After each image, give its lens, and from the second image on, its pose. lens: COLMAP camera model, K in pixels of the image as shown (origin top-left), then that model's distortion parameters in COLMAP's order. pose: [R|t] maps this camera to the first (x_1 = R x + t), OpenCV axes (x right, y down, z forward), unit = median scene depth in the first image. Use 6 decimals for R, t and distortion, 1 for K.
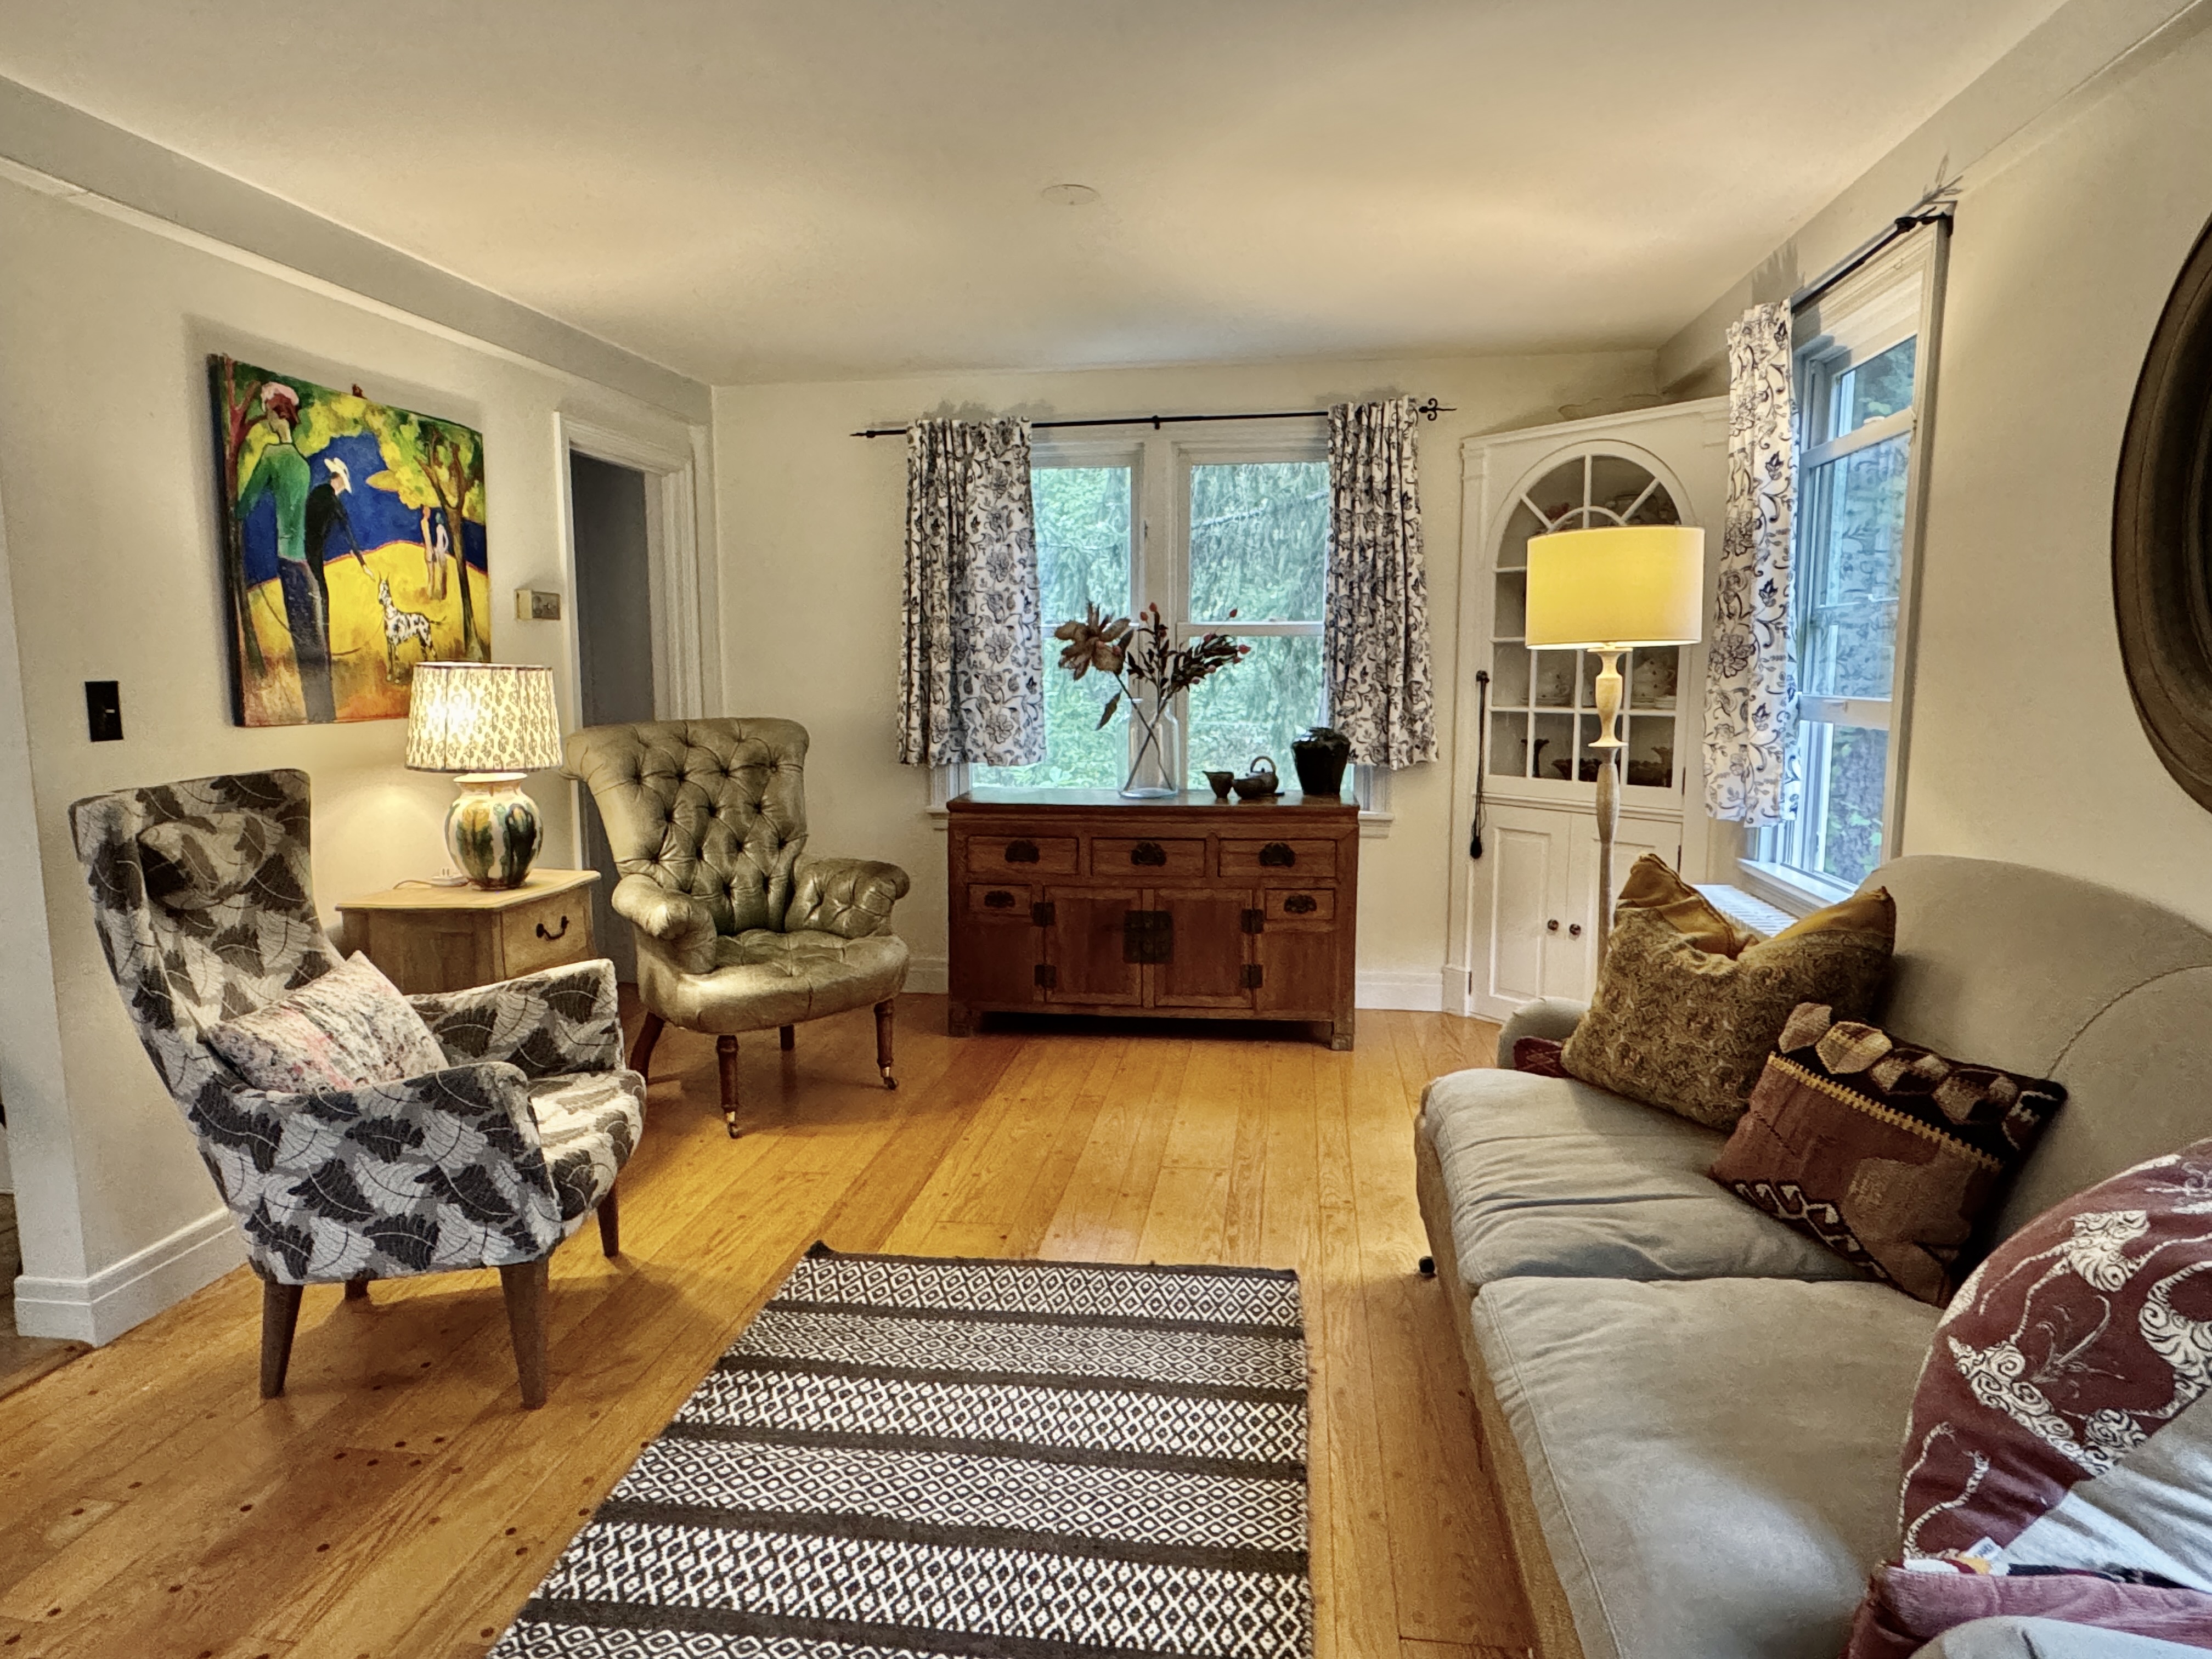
lens RADIAL K [[1304.1, 0, 1115.5], [0, 1304.1, 826.0], [0, 0, 1]] dist [0.005655, 0.001895]
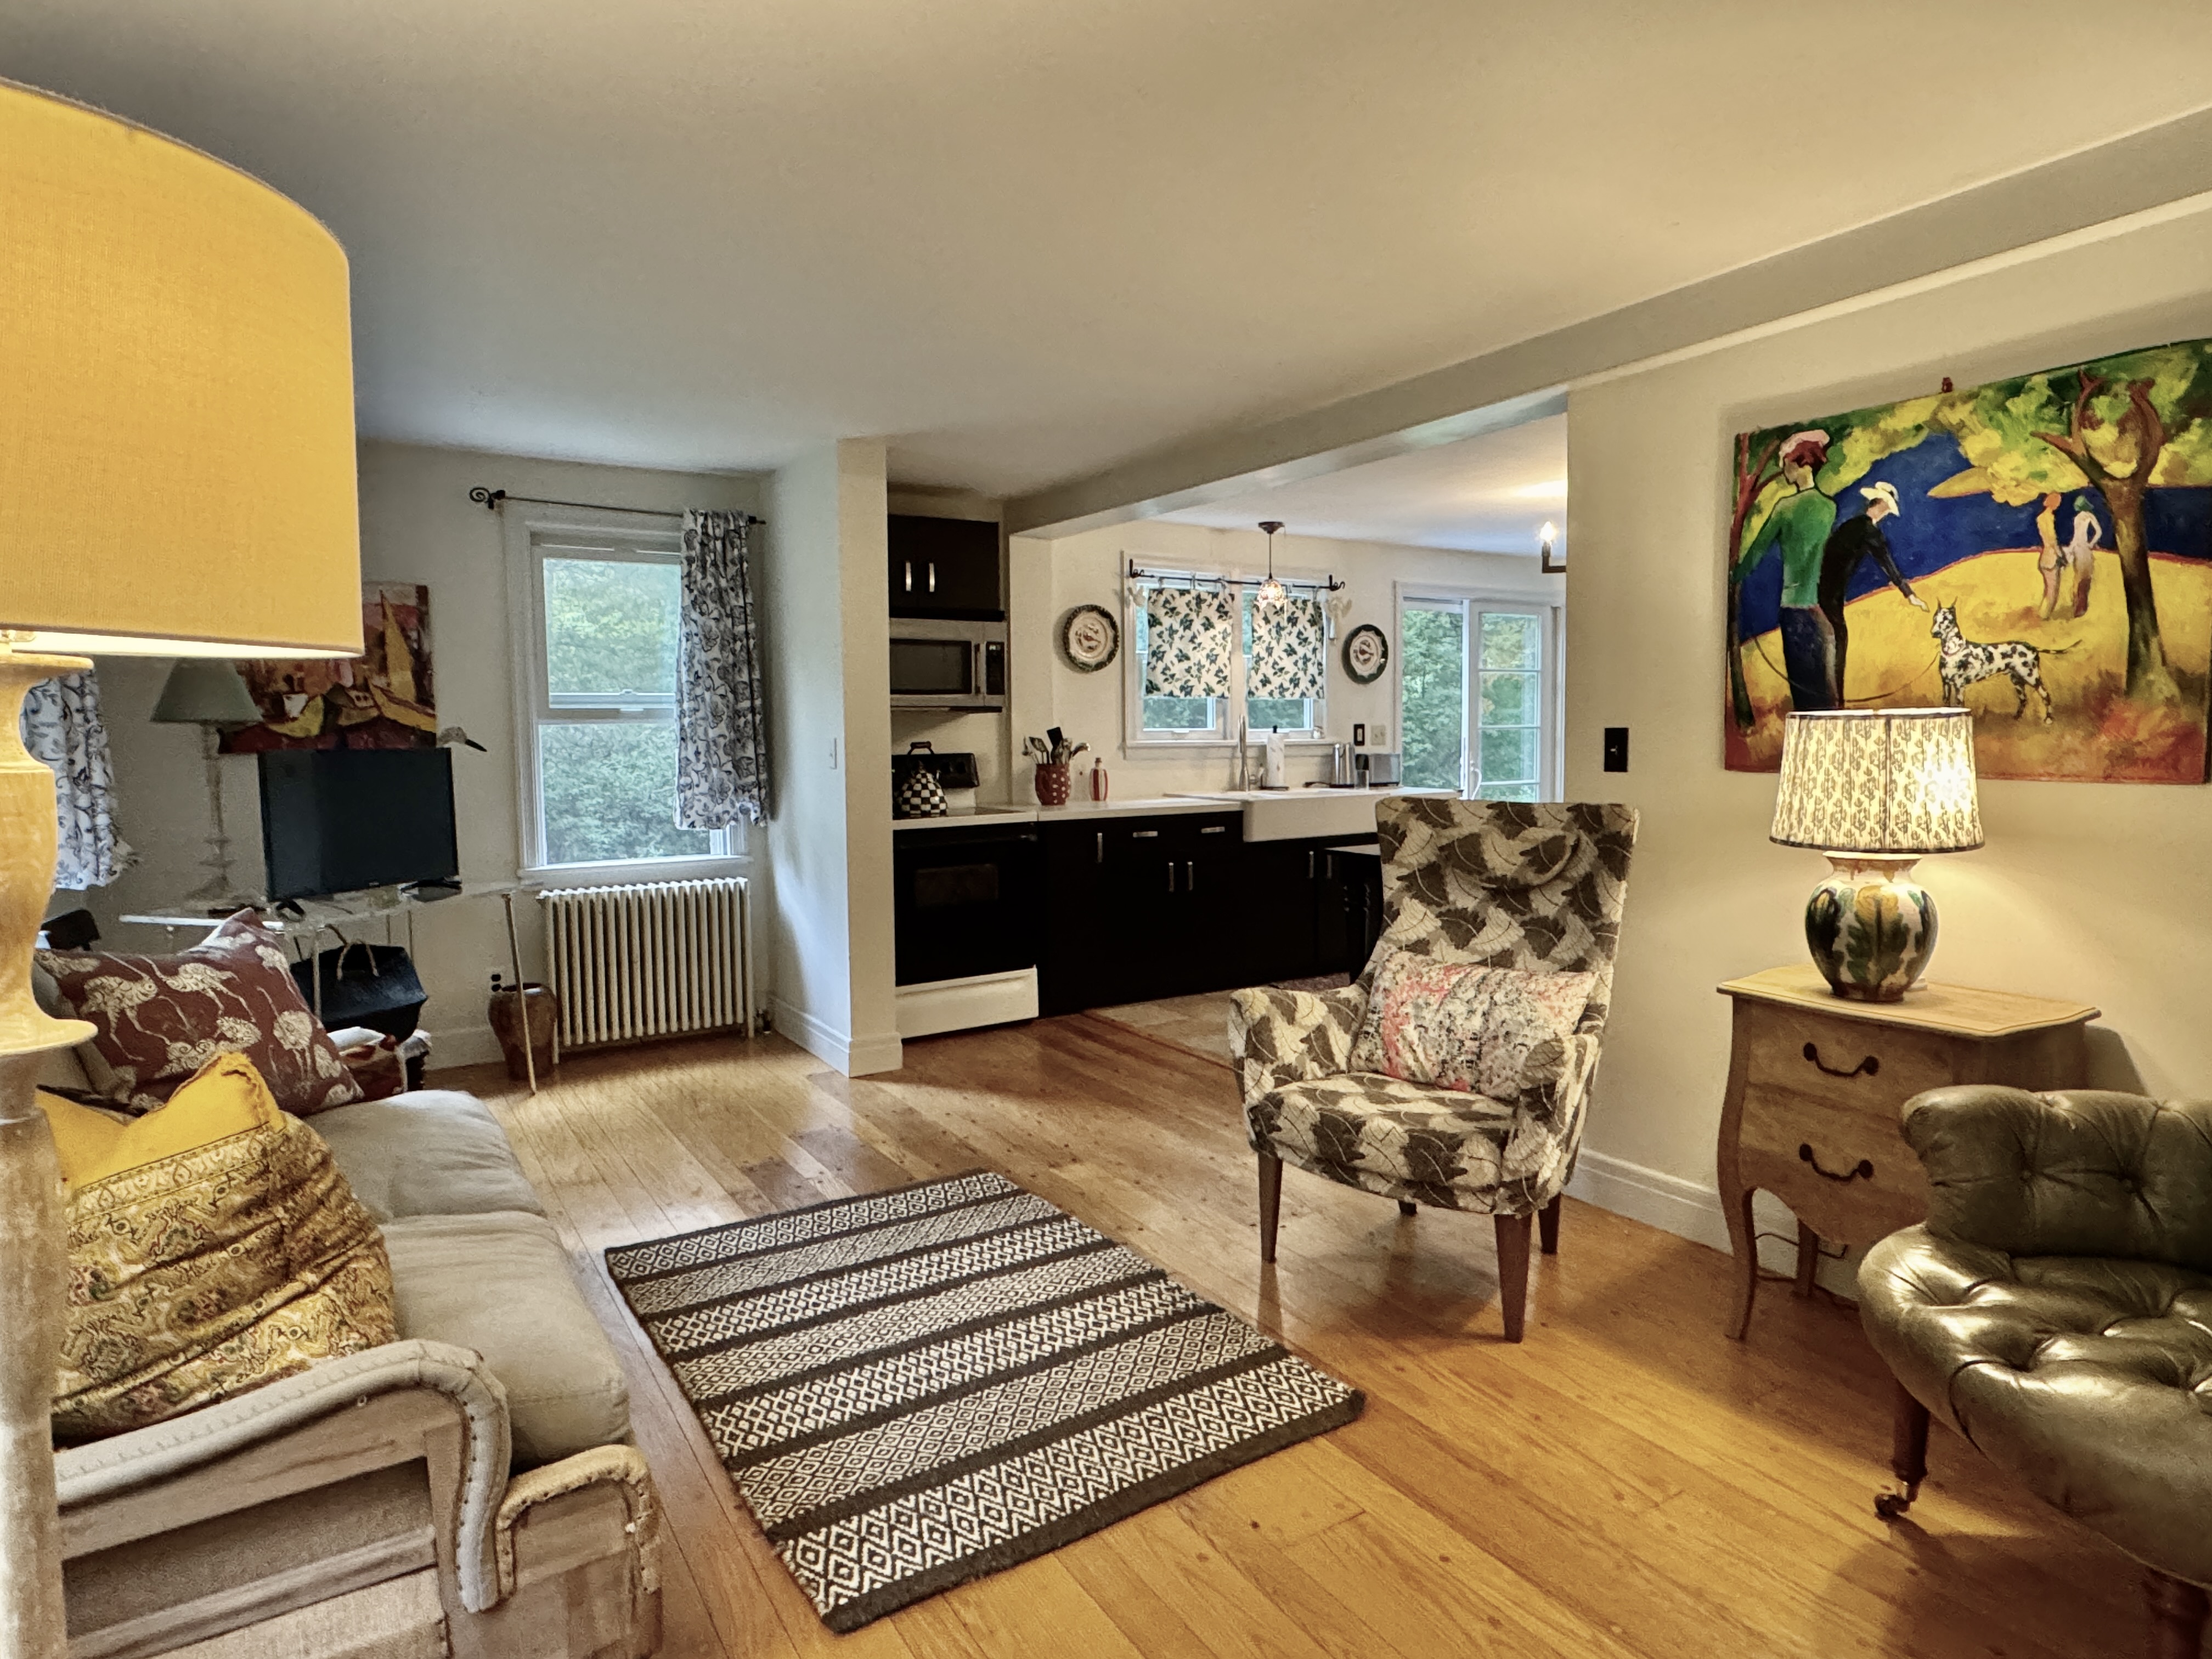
lens RADIAL K [[1304.1, 0, 1120.6], [0, 1304.1, 819.9], [0, 0, 1]] dist [0.005655, 0.001895]
pose [[-0.768702, 0.060047, -0.636782, 0.357083], [-0.064218, 0.983307, 0.170246, -0.159136], [0.636375, 0.171762, -0.752014, 1.272706]]
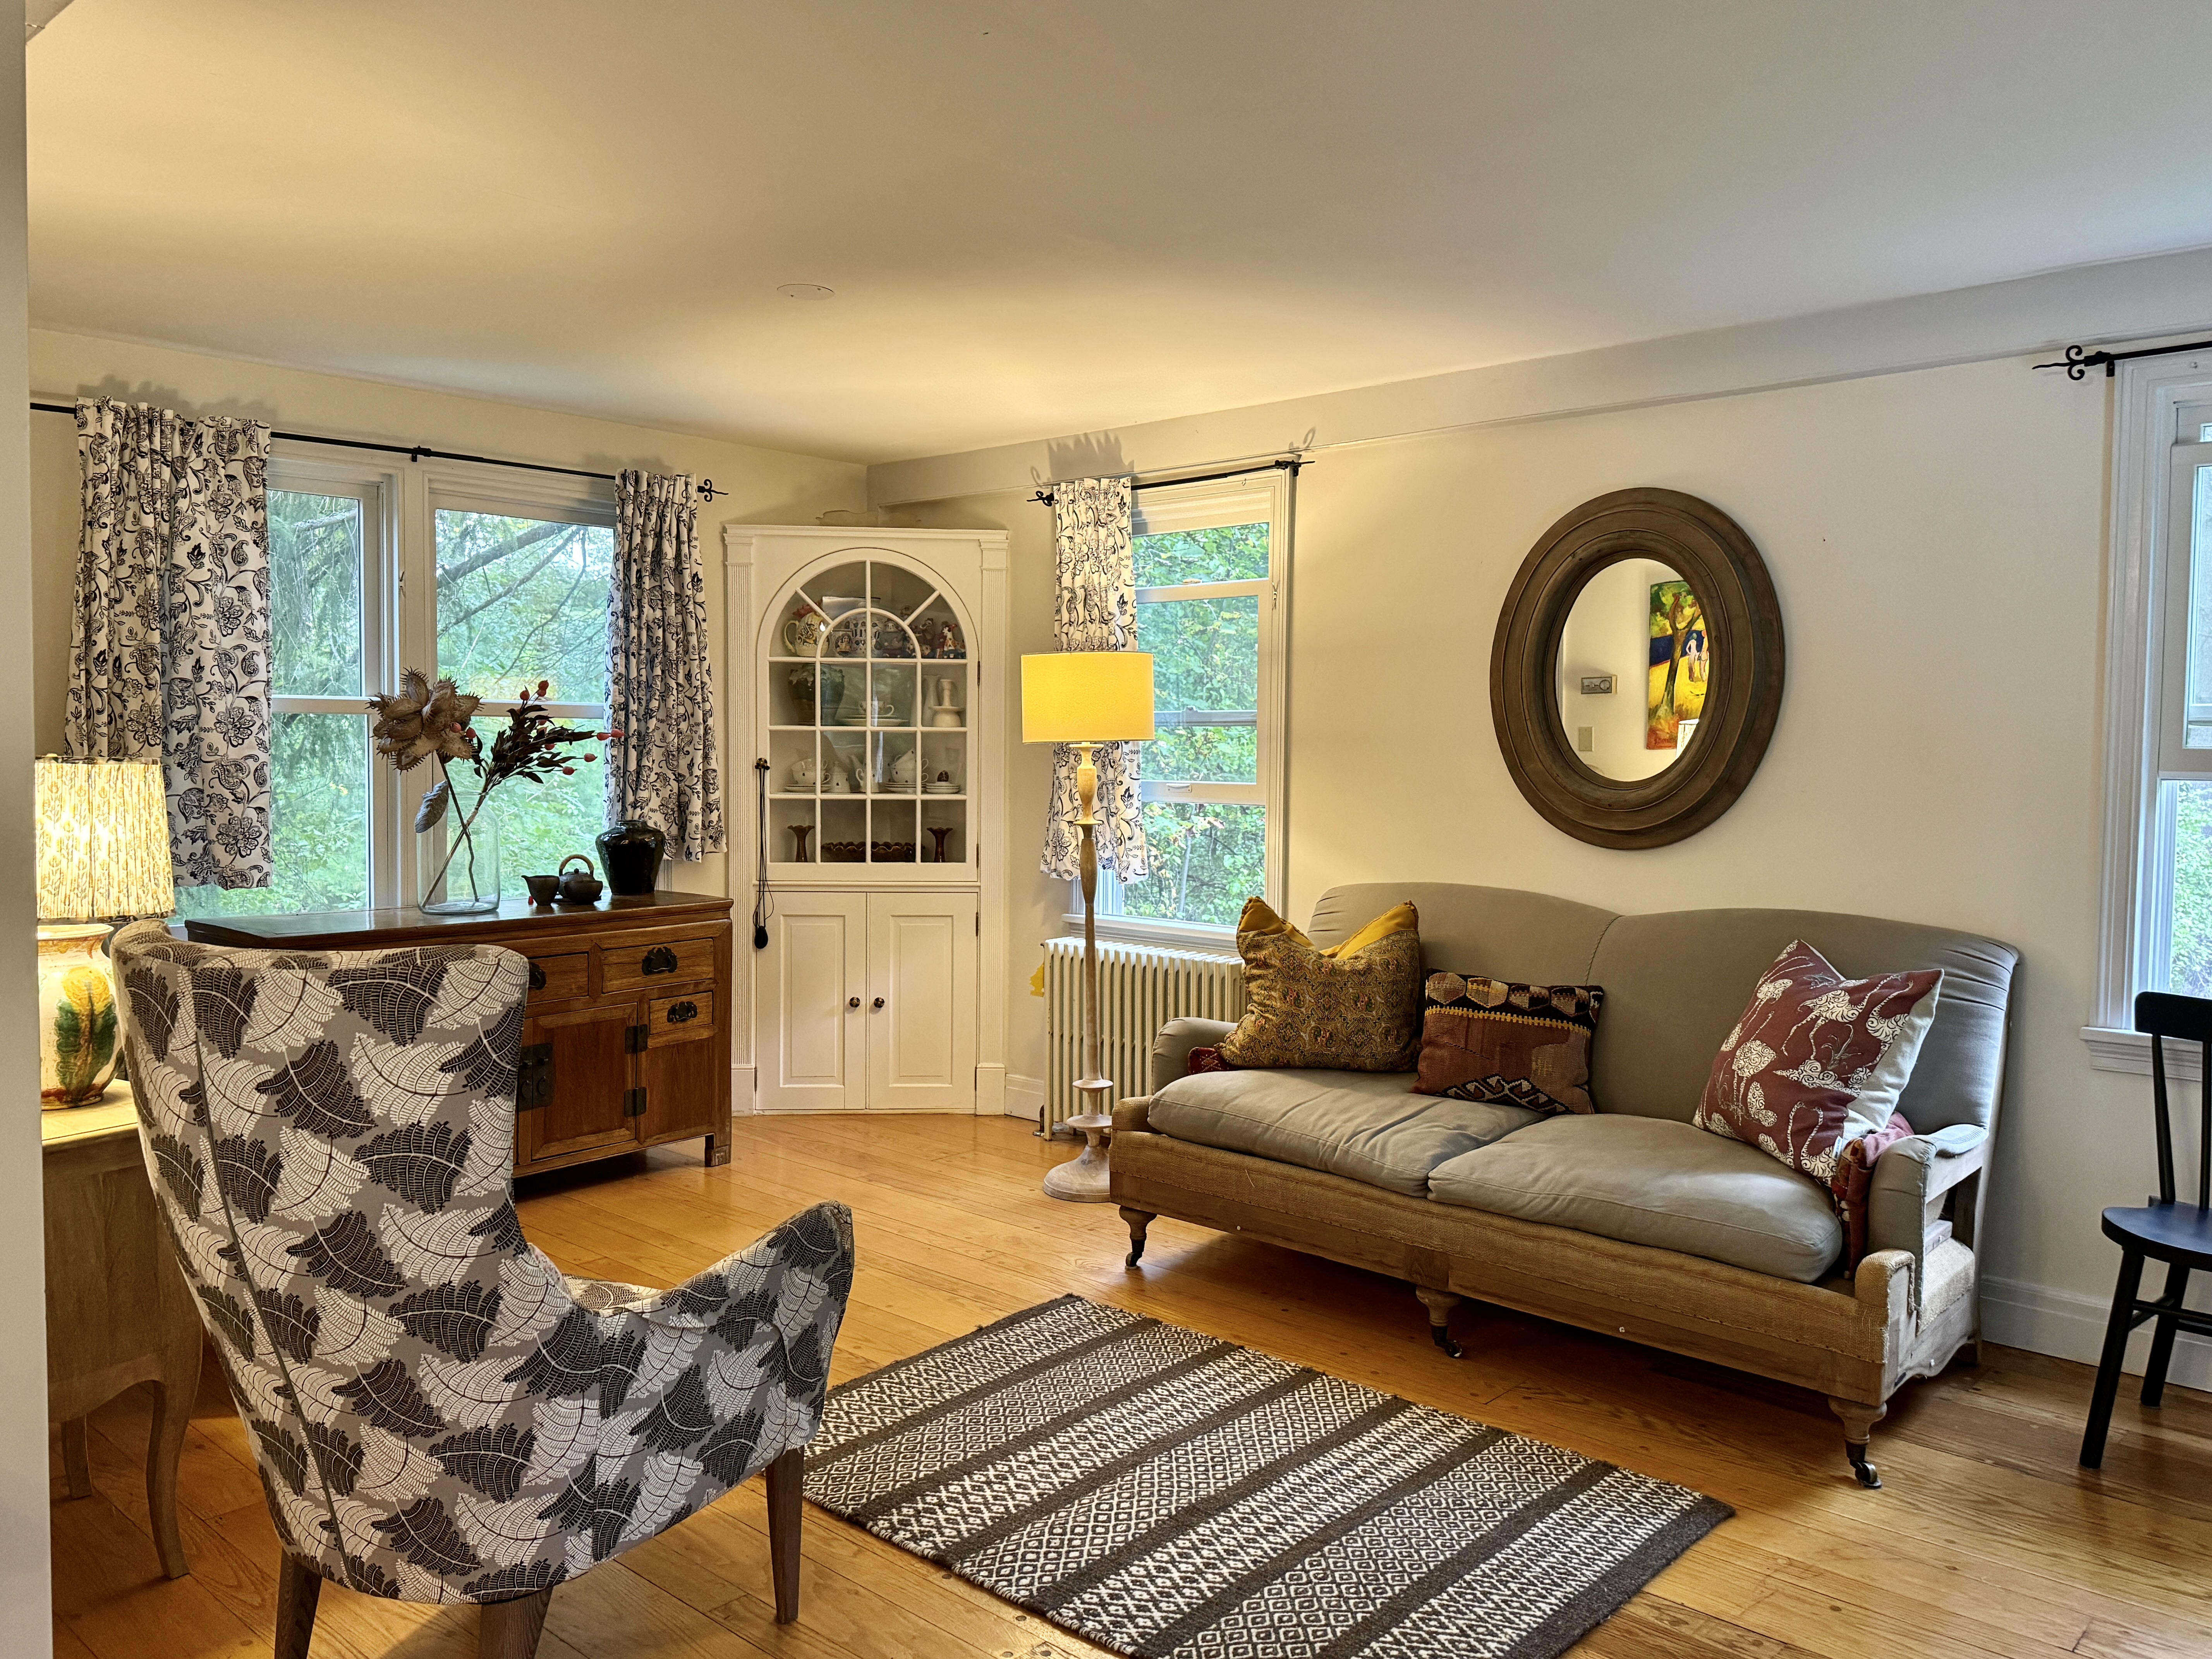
lens RADIAL K [[1652.3, 0, 1102.7], [0, 1652.3, 824.0], [0, 0, 1]] dist [0.054670, -0.015004]
pose [[0.566932, -0.033552, 0.823081, -0.858264], [0.092263, 0.995470, -0.022971, -0.023171], [-0.818582, 0.088963, 0.567459, 0.111001]]
